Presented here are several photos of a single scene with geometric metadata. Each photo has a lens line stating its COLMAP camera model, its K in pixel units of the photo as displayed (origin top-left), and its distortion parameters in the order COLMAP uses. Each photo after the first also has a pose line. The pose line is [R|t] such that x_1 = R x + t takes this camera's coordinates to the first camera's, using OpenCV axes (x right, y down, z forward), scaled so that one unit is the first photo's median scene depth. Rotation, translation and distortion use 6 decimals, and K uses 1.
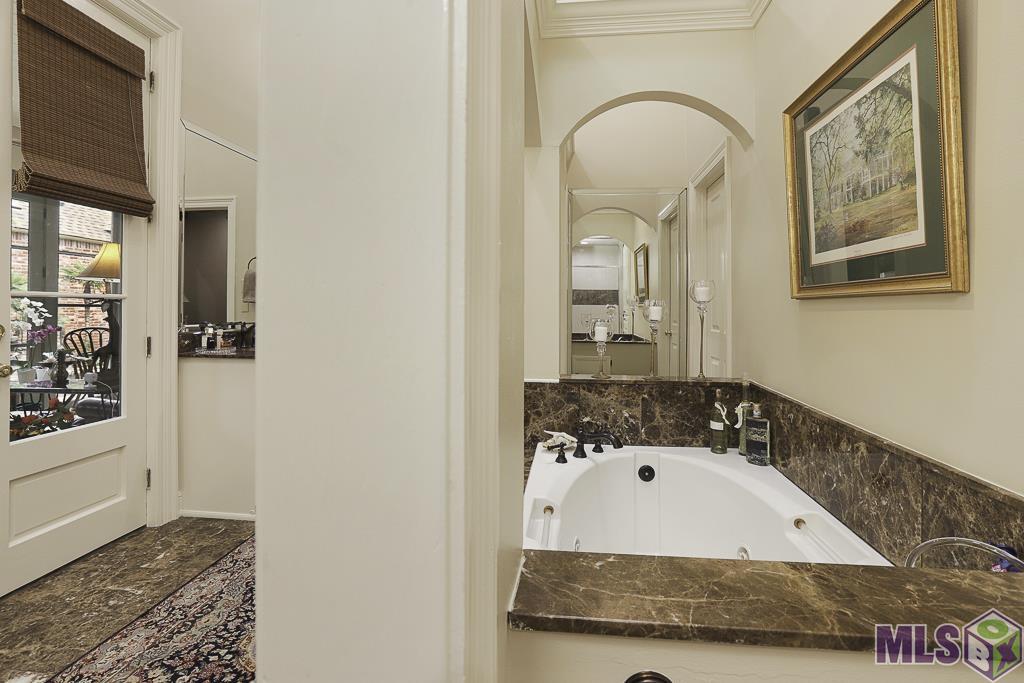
lens RADIAL K [[500.2, 0, 525.3], [0, 500.2, 306.2], [0, 0, 1]] dist [0.000546, 0.000125]
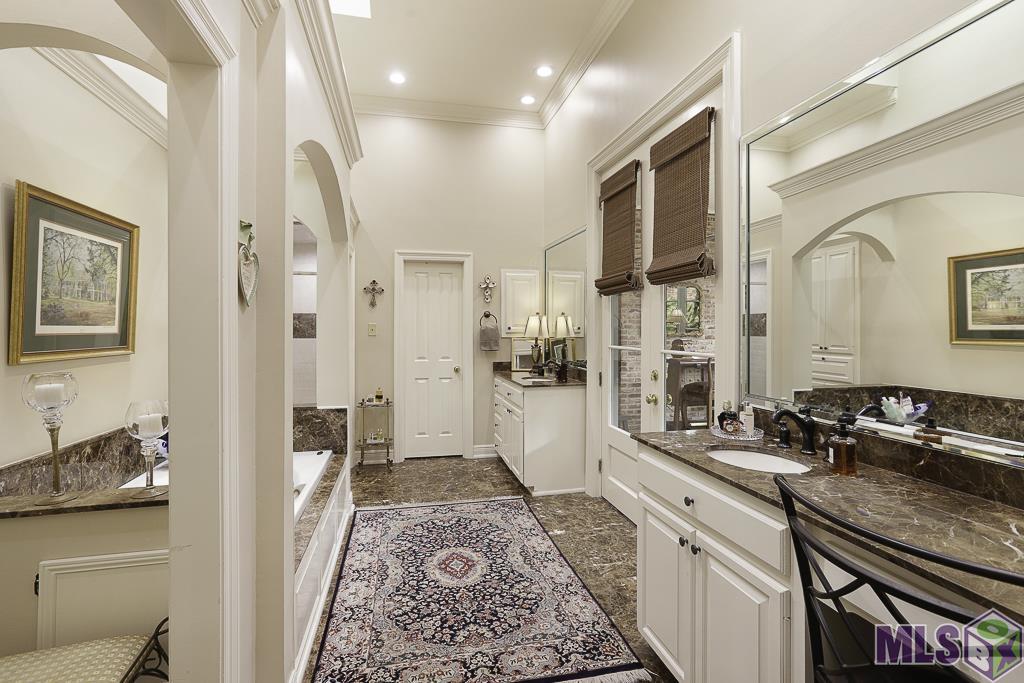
lens RADIAL K [[481.7, 0, 508.8], [0, 481.7, 332.0], [0, 0, 1]] dist [-0.038869, 0.020728]
pose [[-0.951219, -0.001669, -0.308512, -0.160693], [-0.001590, 0.999999, -0.000510, -0.103744], [0.308512, 0.000005, -0.951220, 2.806717]]
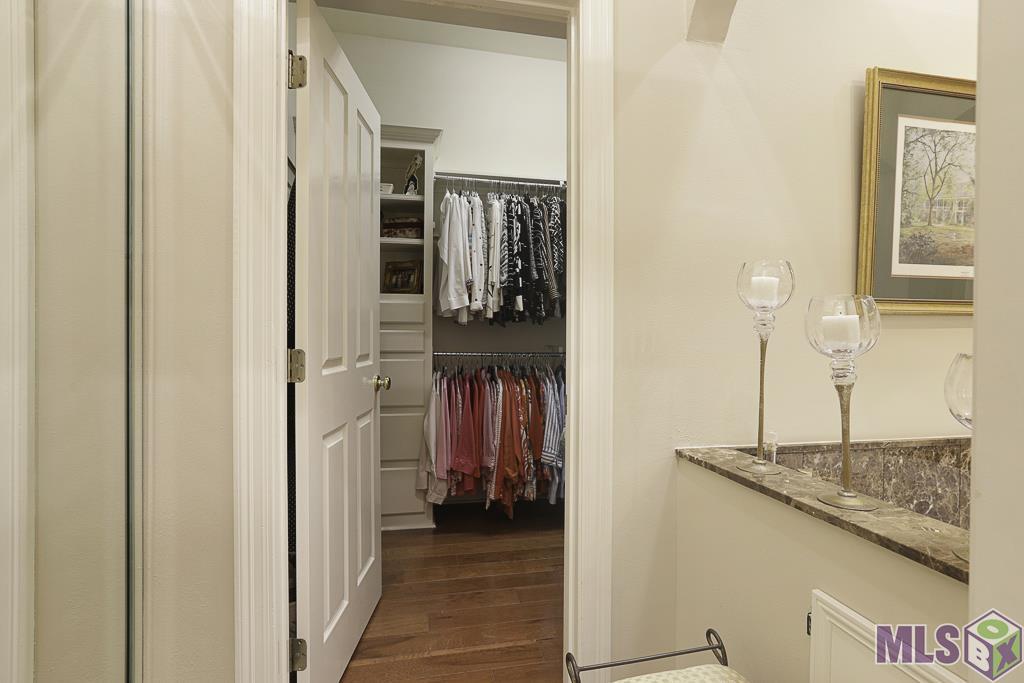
lens RADIAL K [[492.5, 0, 512.0], [0, 492.5, 341.5], [0, 0, 1]] dist [-0.044268, 0.021658]
pose [[-0.294271, -0.017631, 0.955559, -0.037217], [-0.009165, 0.999836, 0.015625, 0.029655], [-0.955678, -0.004160, -0.294384, 2.195777]]
